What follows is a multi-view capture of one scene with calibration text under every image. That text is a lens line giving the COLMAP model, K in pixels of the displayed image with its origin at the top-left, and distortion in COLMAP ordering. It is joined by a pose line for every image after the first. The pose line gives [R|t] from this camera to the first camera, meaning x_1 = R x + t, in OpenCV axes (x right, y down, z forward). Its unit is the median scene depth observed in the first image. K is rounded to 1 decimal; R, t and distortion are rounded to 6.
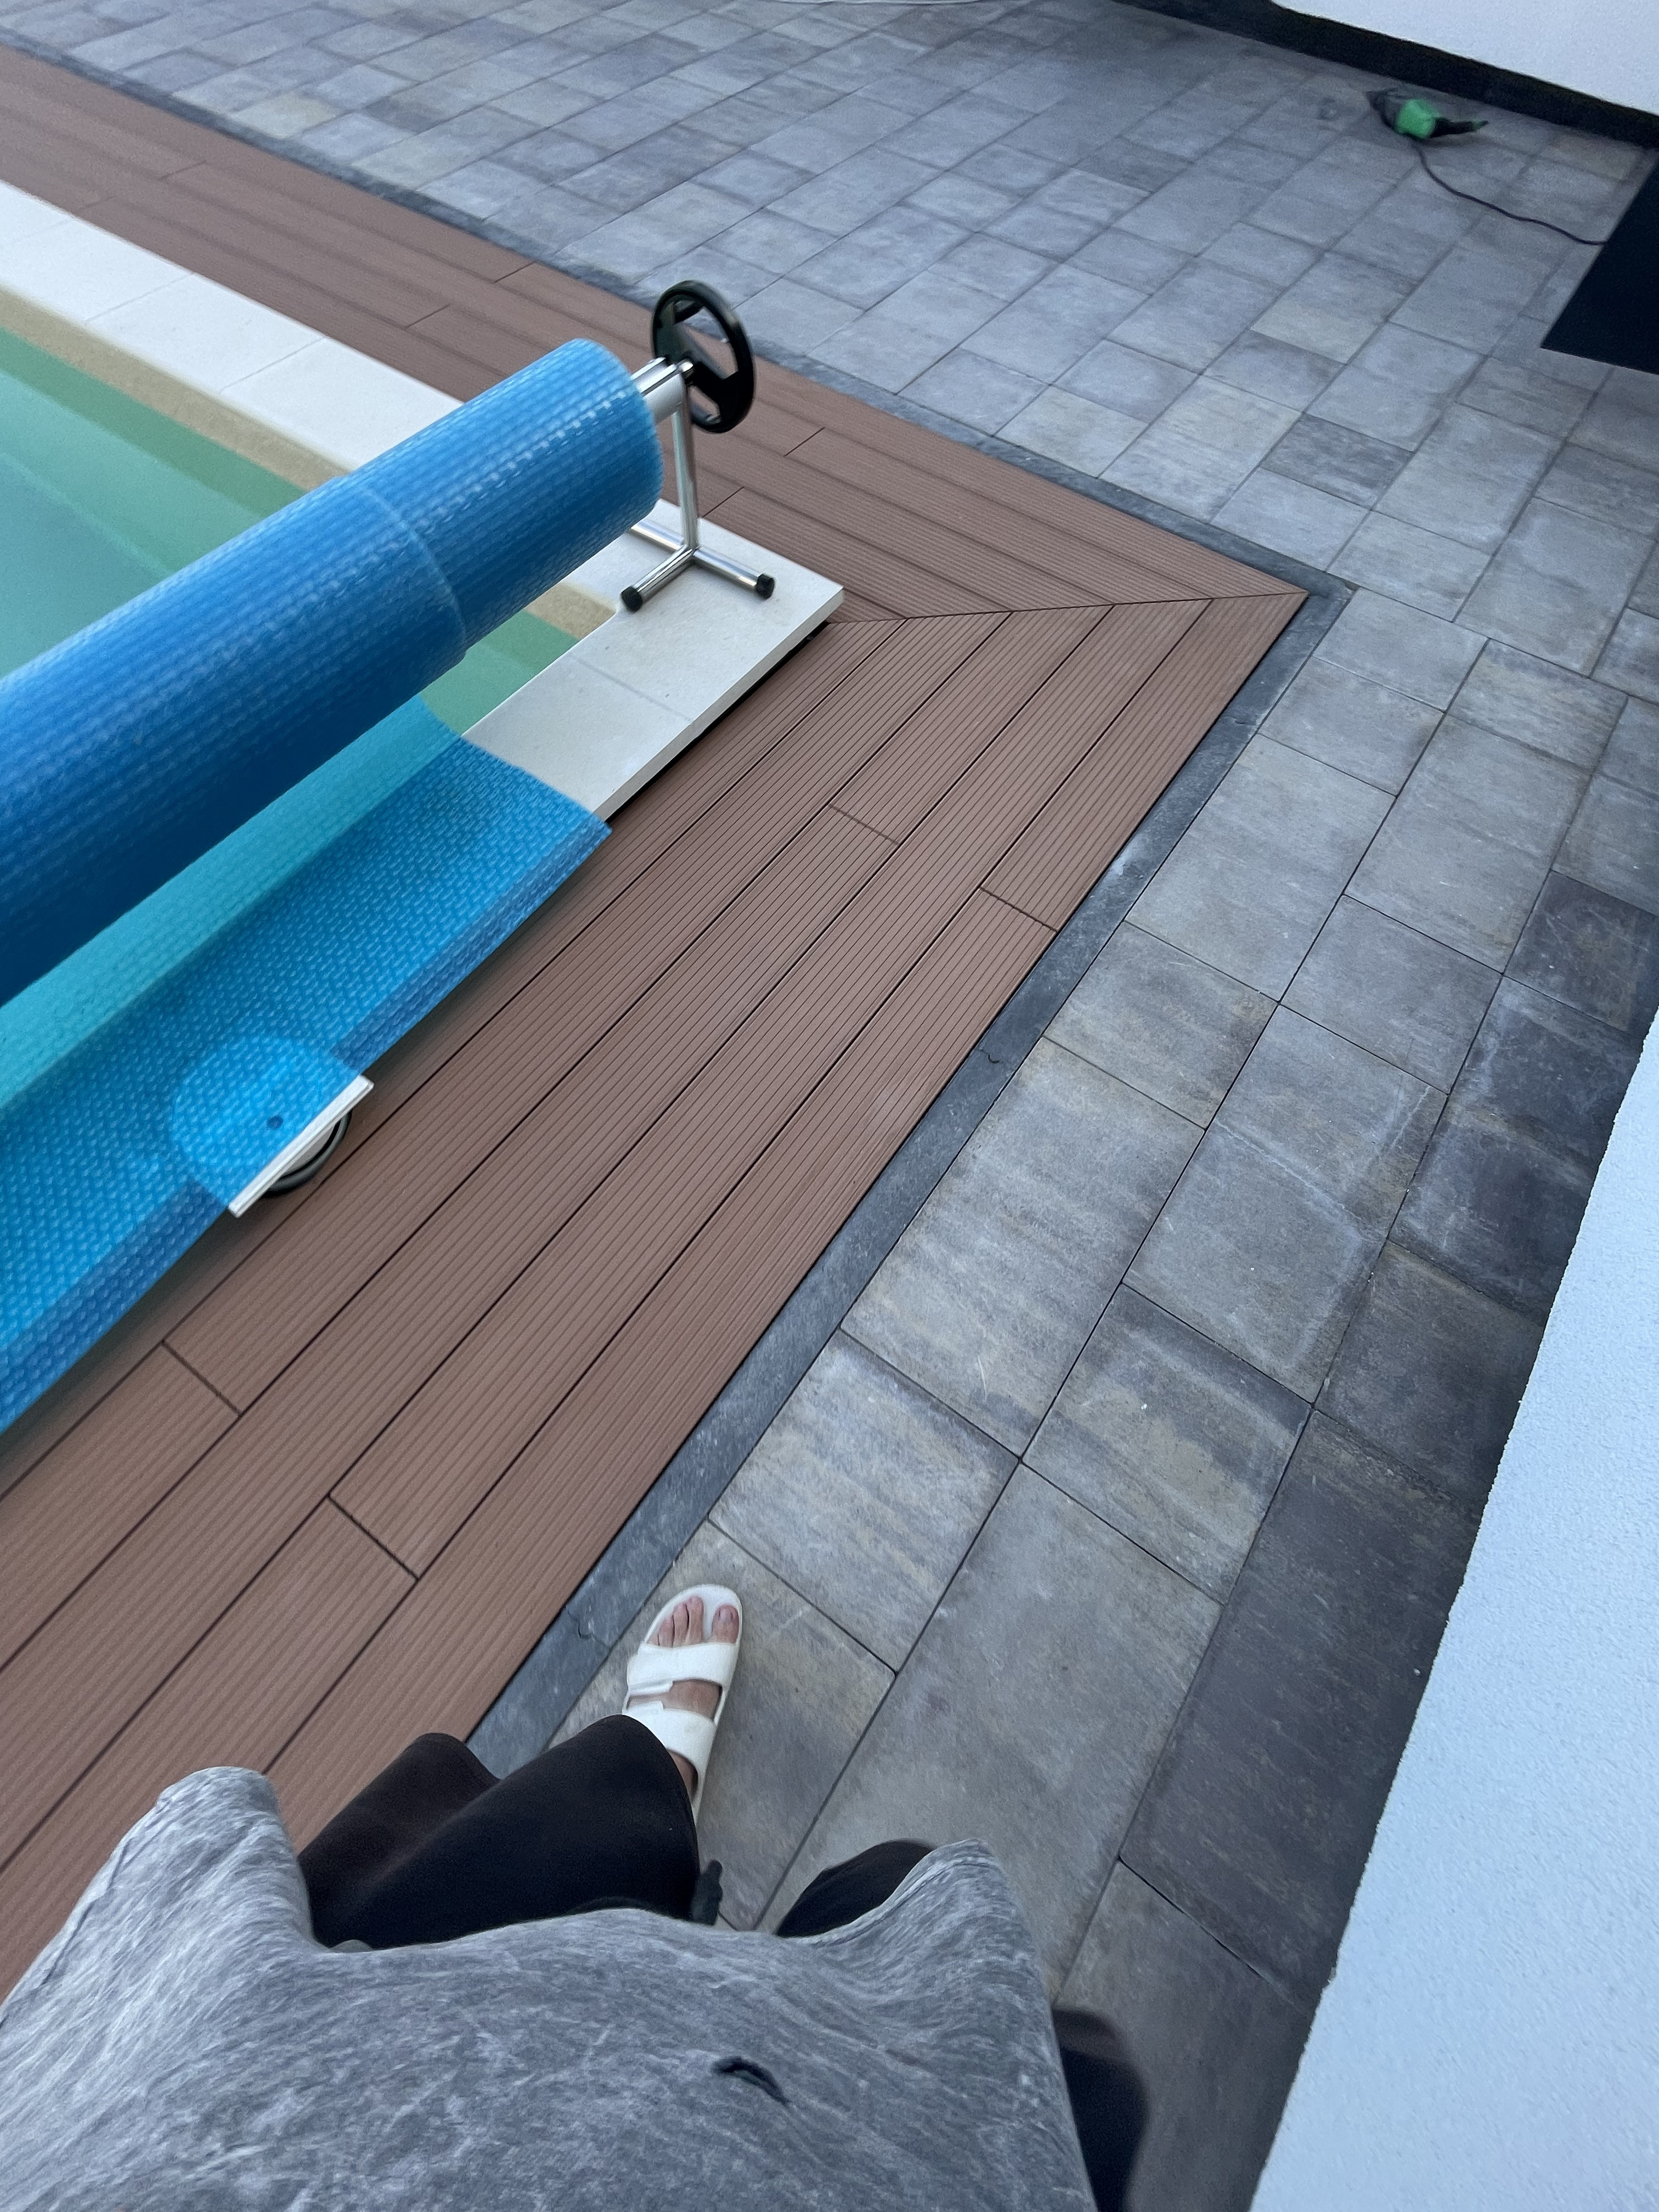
lens RADIAL K [[887.2, 0, 829.5], [0, 887.2, 1106.0], [0, 0, 1]] dist [-0.007131, -0.000302]
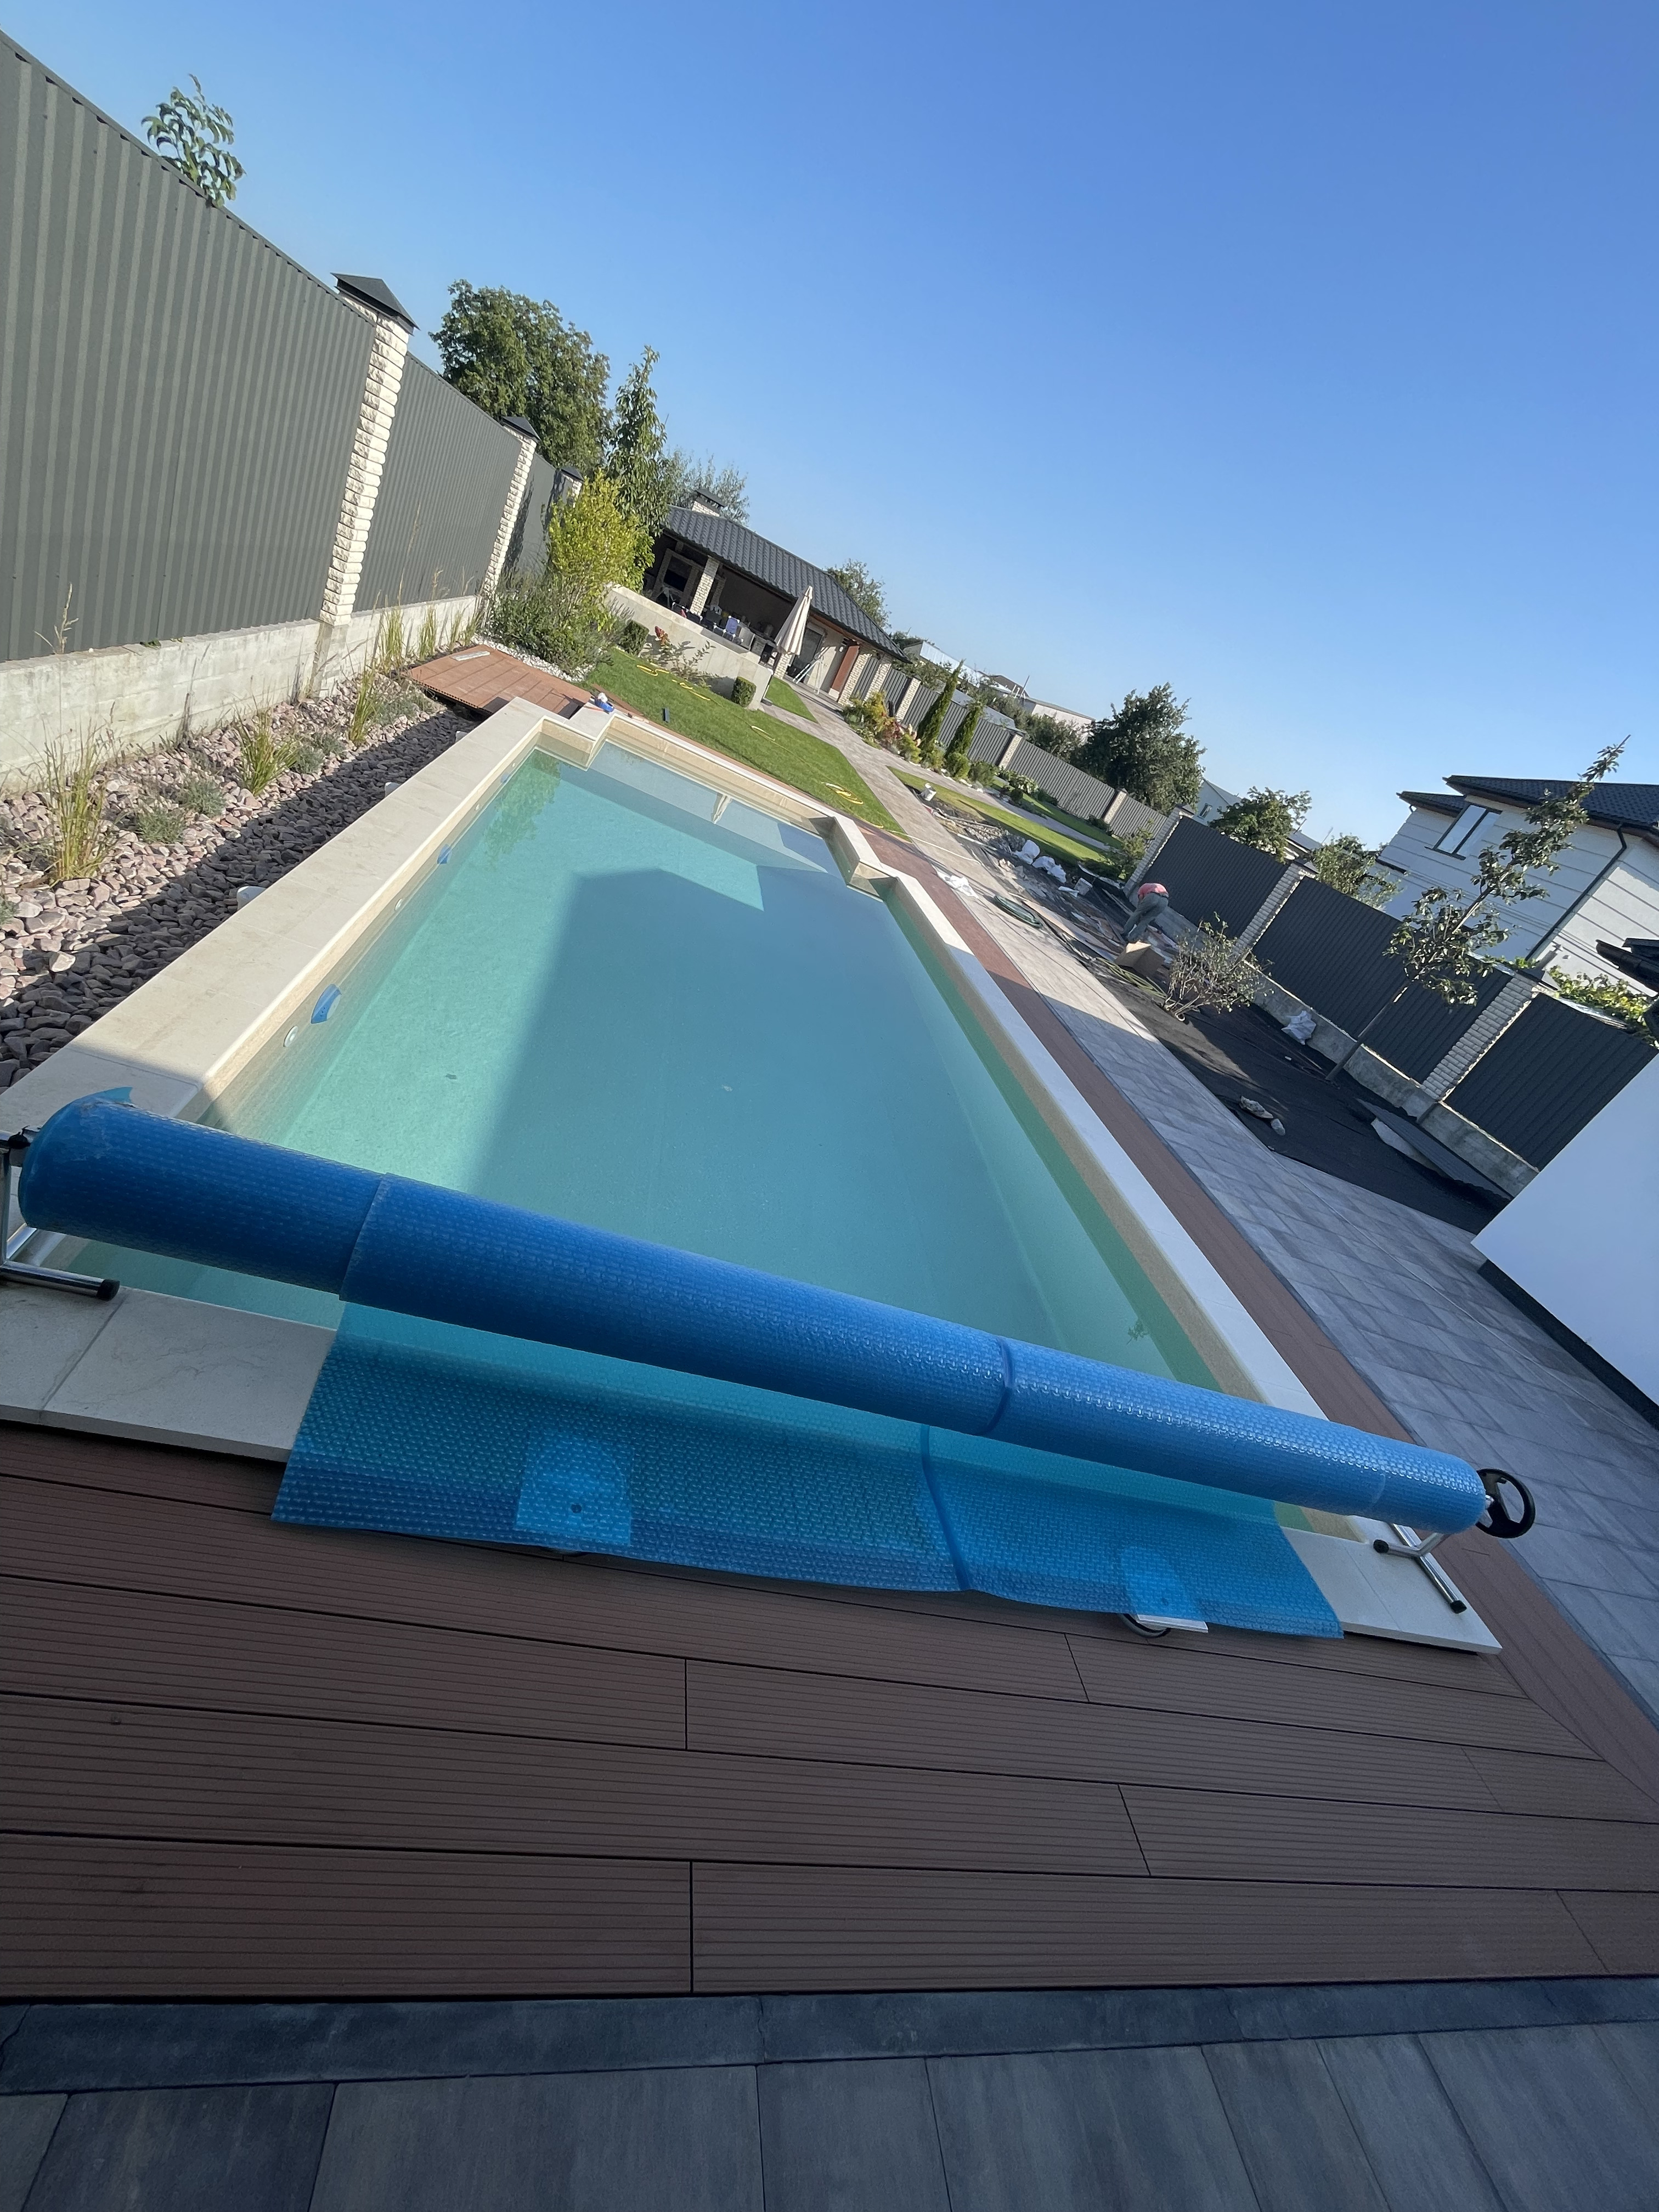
lens RADIAL K [[894.4, 0, 829.0], [0, 894.4, 1098.3], [0, 0, 1]] dist [-0.003347, 0.000539]
pose [[0.643836, 0.563134, -0.518029, -0.368348], [-0.759492, 0.388055, -0.522097, 0.592281], [-0.092987, 0.729584, 0.677540, -0.521668]]
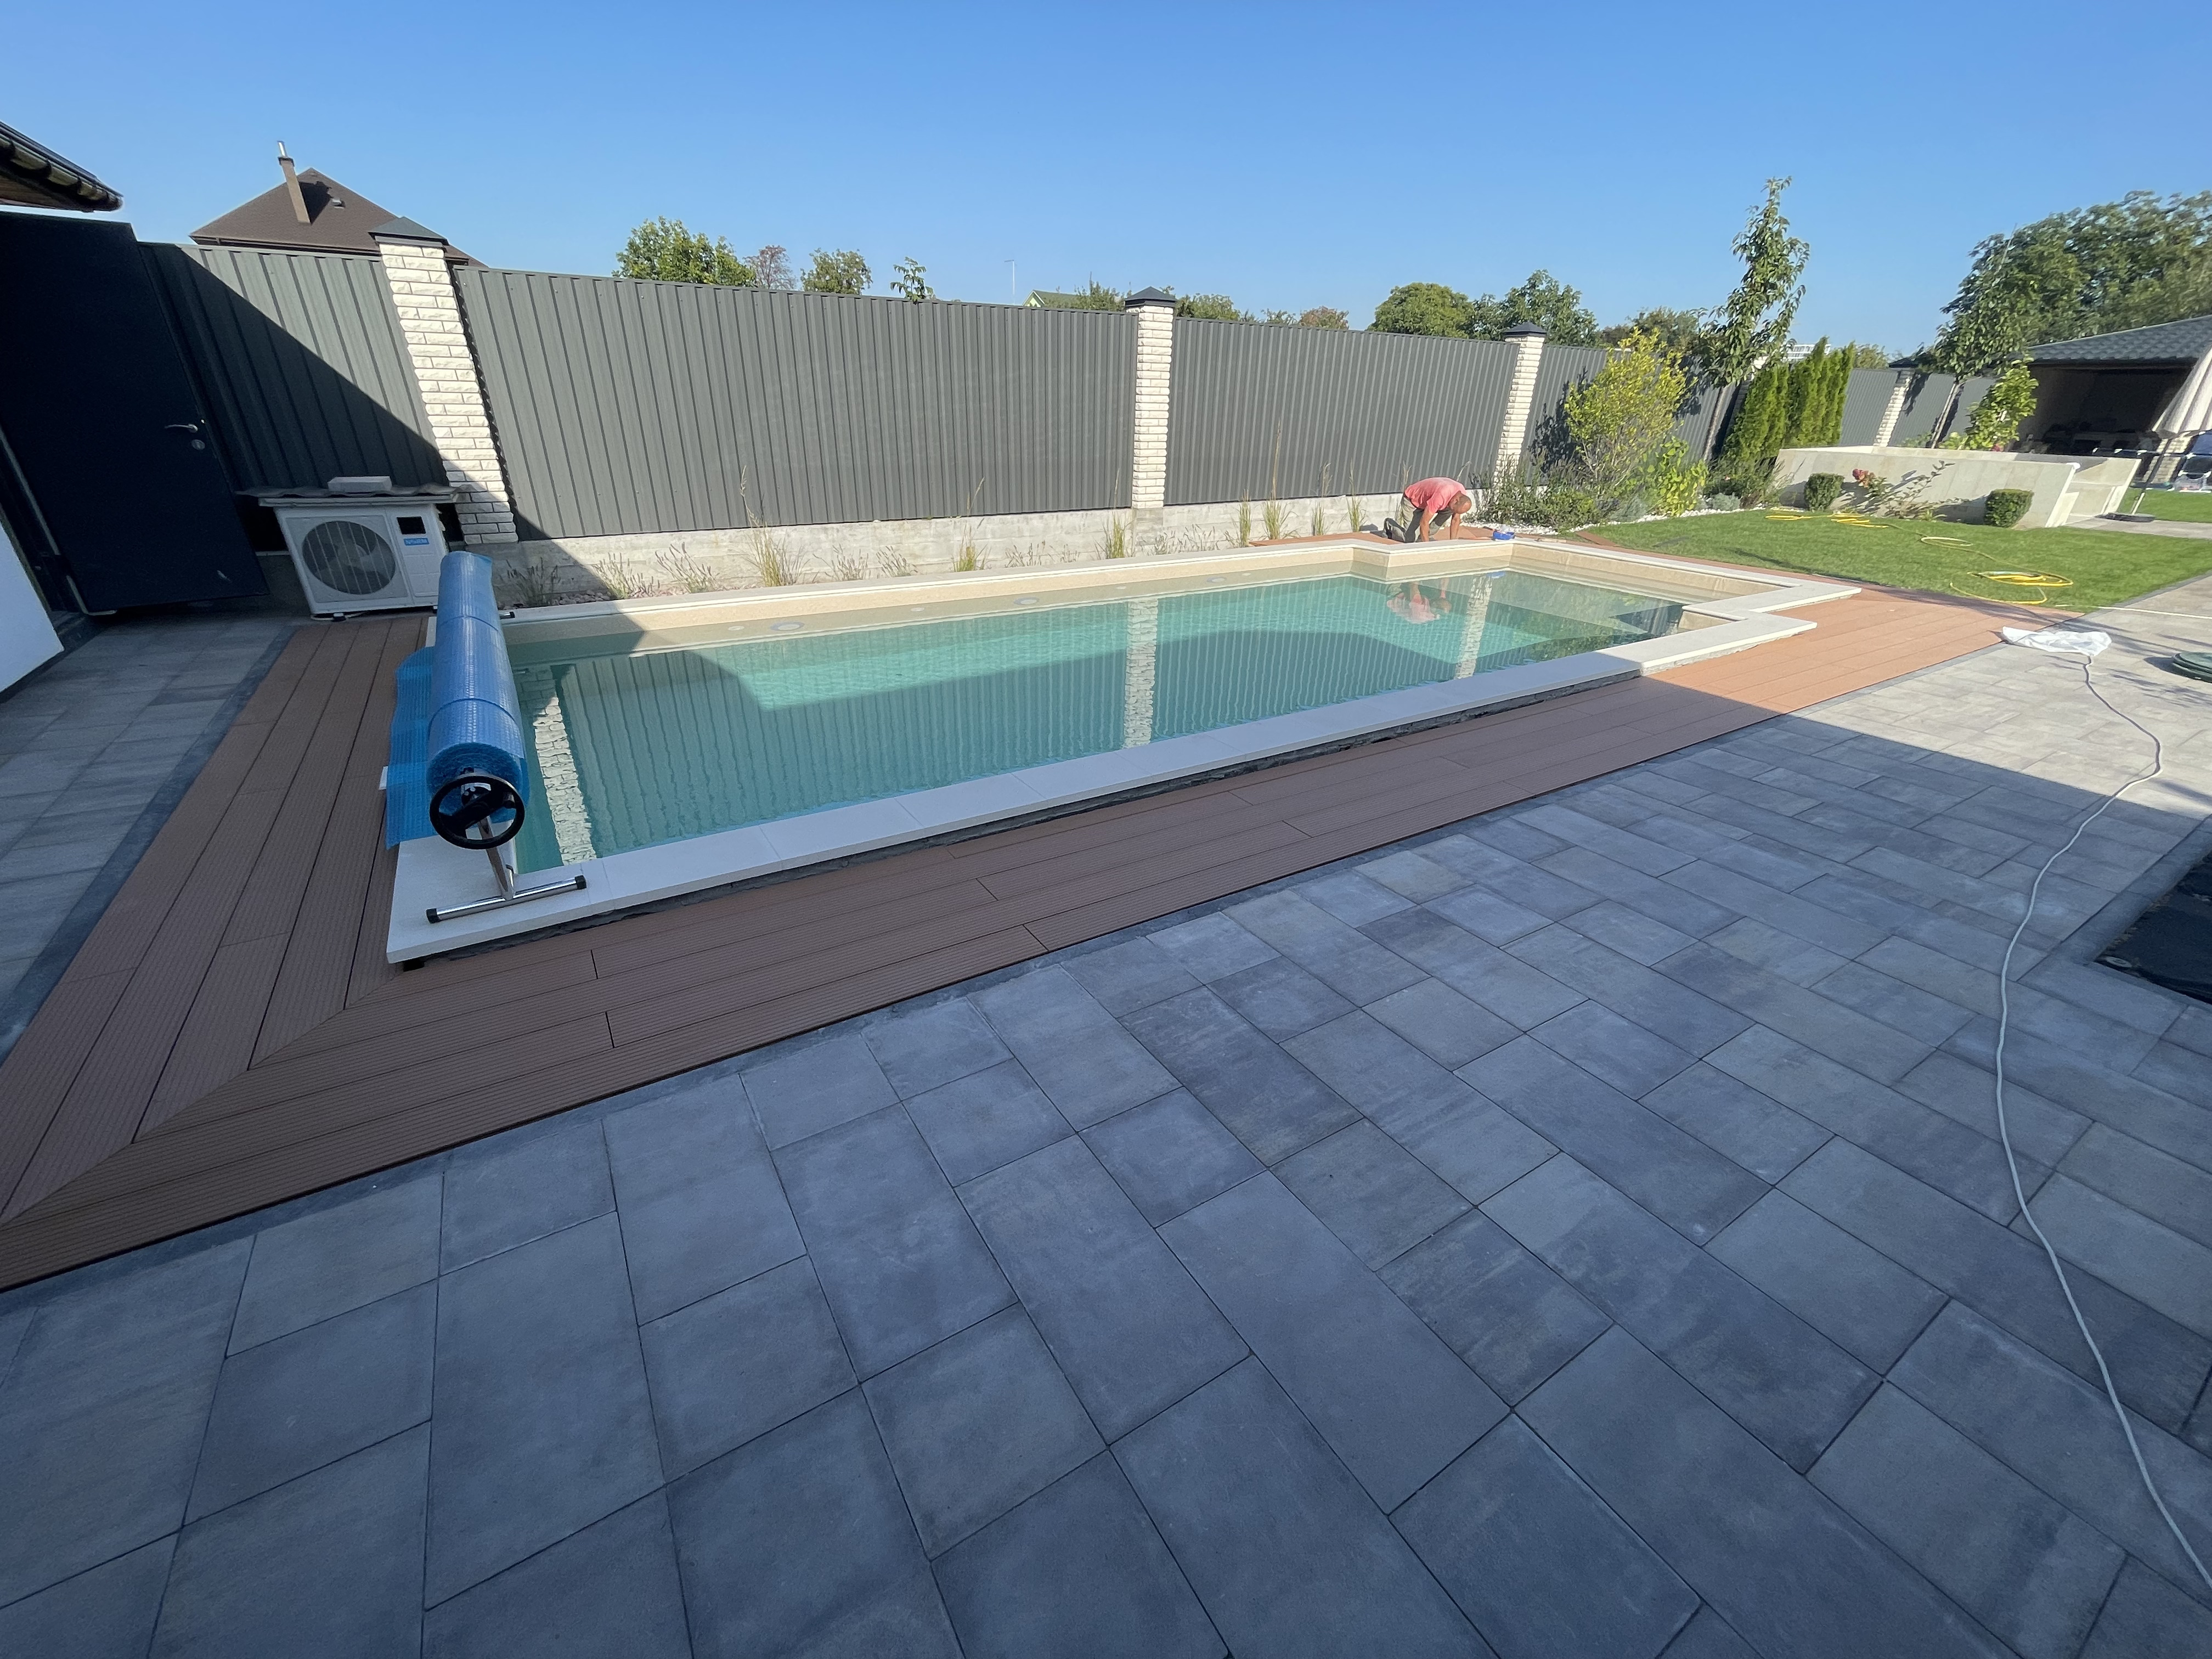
lens RADIAL K [[894.4, 0, 1099.0], [0, 894.4, 839.9], [0, 0, 1]] dist [-0.003347, 0.000539]
pose [[-0.380963, 0.374438, -0.845377, 0.499644], [-0.849196, 0.219936, 0.480099, -1.615496], [0.365696, 0.900791, 0.234184, 0.694097]]
